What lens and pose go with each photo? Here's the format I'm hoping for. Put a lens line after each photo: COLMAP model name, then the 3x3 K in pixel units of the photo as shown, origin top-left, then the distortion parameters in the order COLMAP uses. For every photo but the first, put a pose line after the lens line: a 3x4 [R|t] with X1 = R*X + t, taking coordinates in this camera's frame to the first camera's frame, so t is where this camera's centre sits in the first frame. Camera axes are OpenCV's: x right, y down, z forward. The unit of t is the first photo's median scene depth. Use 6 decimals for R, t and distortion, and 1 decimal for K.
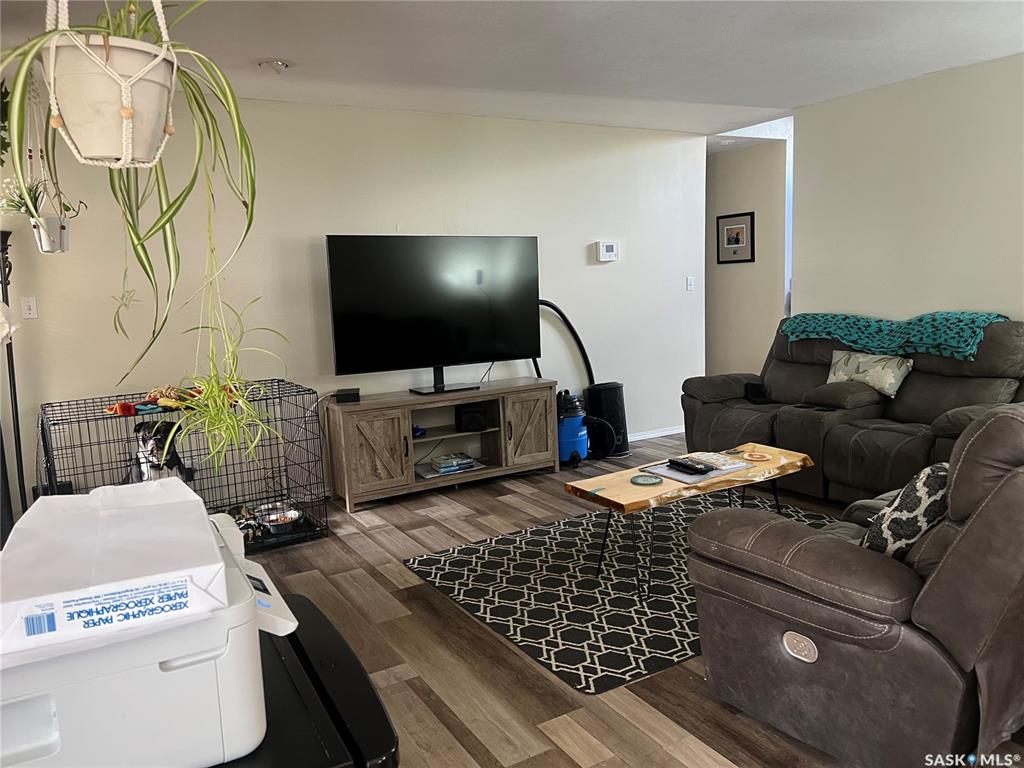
lens RADIAL K [[764.3, 0, 512.2], [0, 764.3, 383.5], [0, 0, 1]] dist [0.005556, 0.002068]
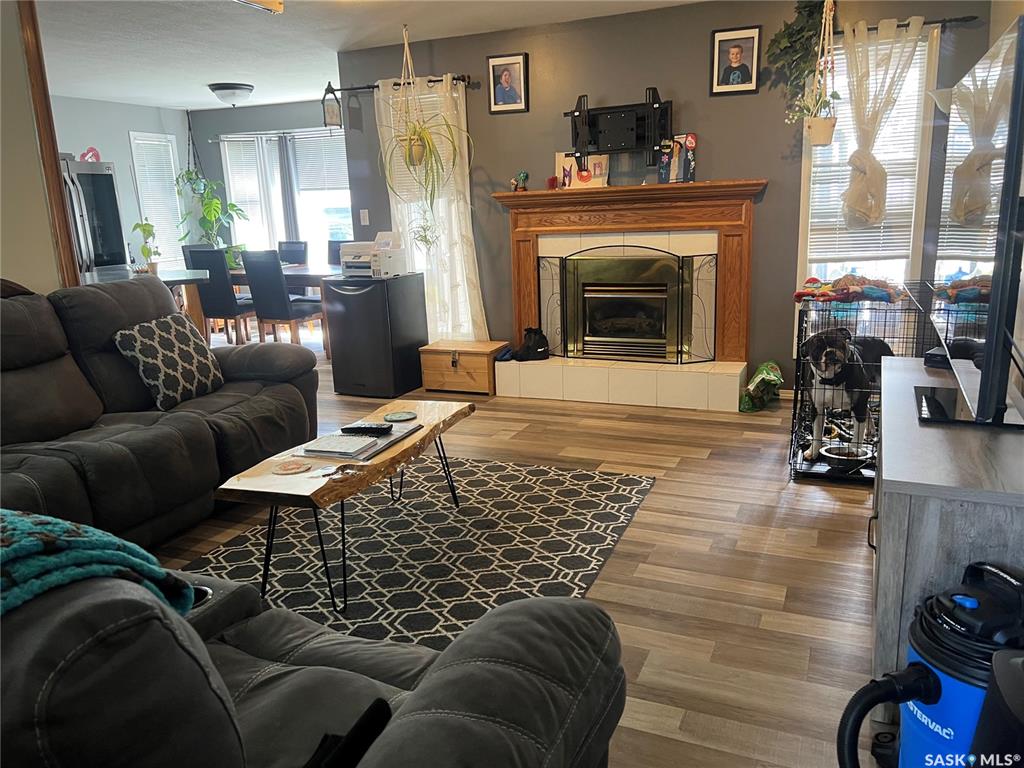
lens RADIAL K [[764.3, 0, 513.5], [0, 764.3, 382.3], [0, 0, 1]] dist [0.005556, 0.002068]
pose [[-0.803539, 0.212272, -0.556116, 0.525299], [-0.009659, 0.929481, 0.368743, -0.242805], [0.595174, 0.301671, -0.744824, 1.596030]]
